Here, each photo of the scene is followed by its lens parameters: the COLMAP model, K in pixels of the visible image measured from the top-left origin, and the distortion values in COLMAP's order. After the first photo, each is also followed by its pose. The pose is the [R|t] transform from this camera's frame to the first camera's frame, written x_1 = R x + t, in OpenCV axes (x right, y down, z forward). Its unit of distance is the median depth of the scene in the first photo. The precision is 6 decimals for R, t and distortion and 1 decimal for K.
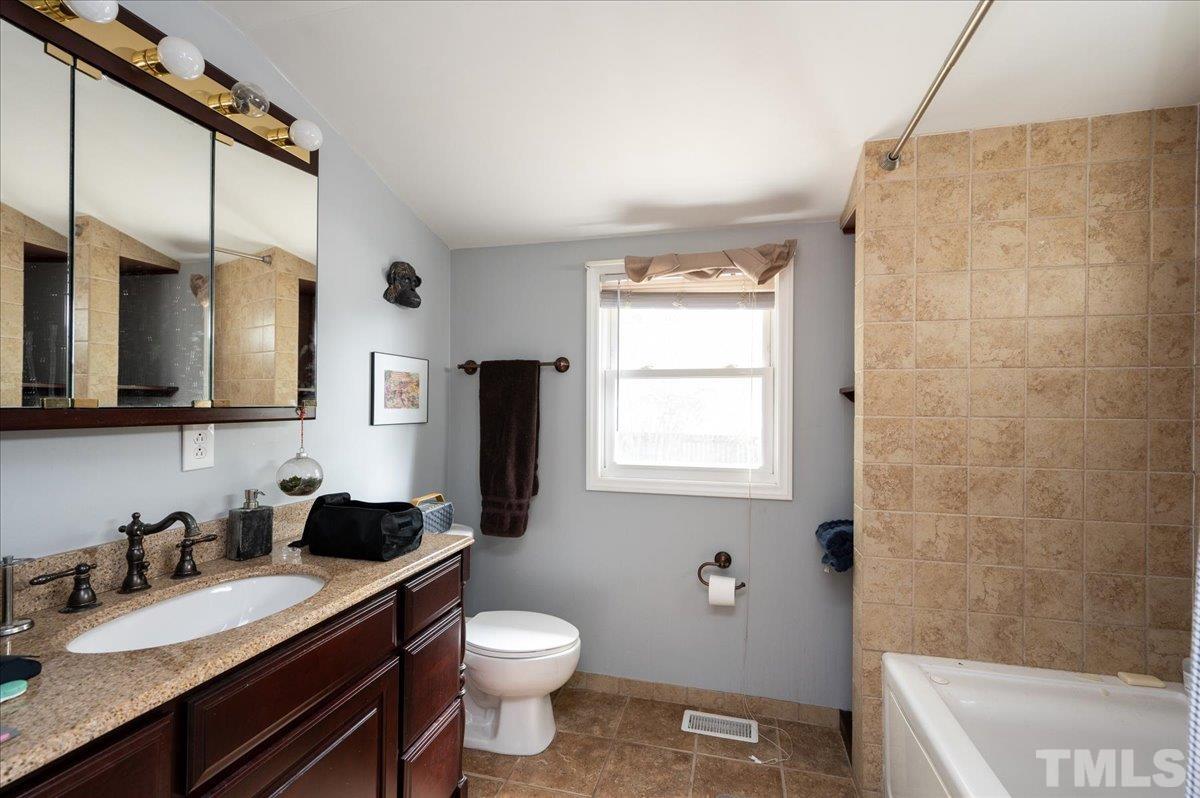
lens RADIAL K [[516.2, 0, 599.6], [0, 516.2, 400.6], [0, 0, 1]] dist [0.002882, 0.000560]
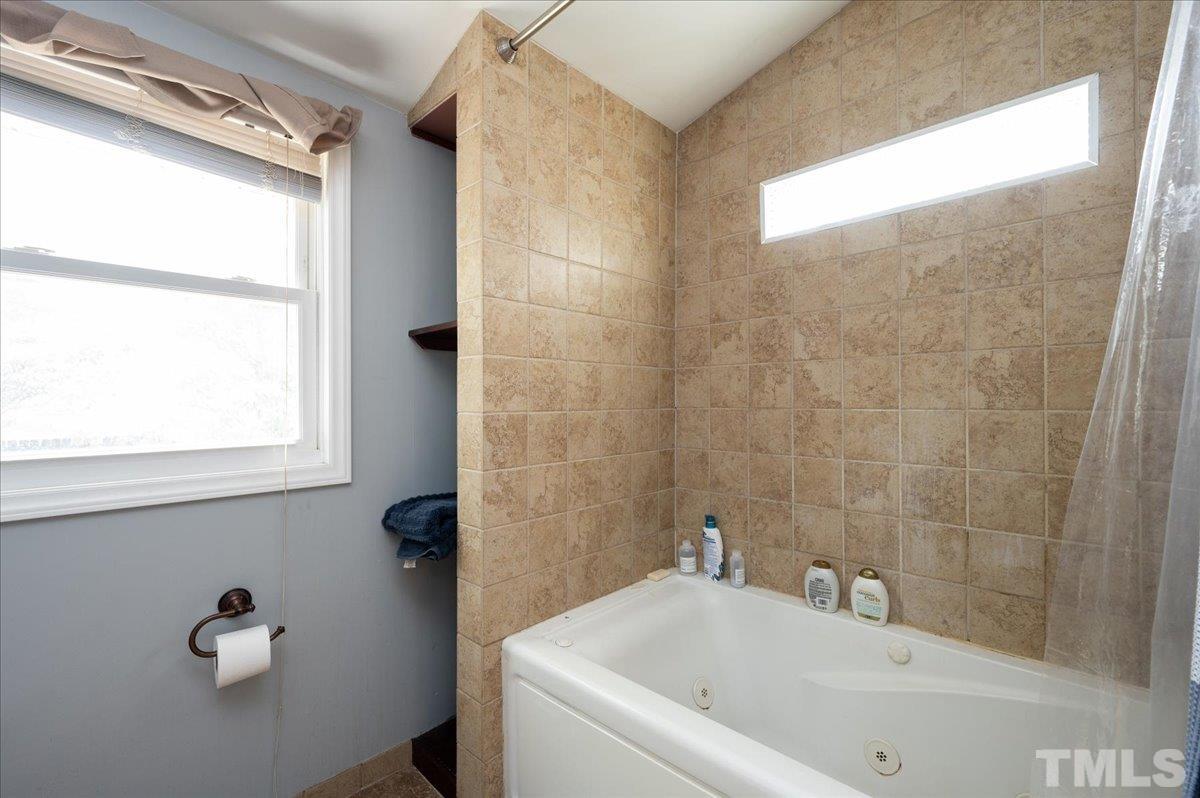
lens RADIAL K [[516.2, 0, 599.8], [0, 516.2, 401.1], [0, 0, 1]] dist [0.002882, 0.000560]
pose [[0.483836, -0.006348, 0.875135, -0.102822], [0.000455, 0.999975, 0.007002, 0.100242], [-0.875158, -0.002990, 0.483827, 0.474673]]
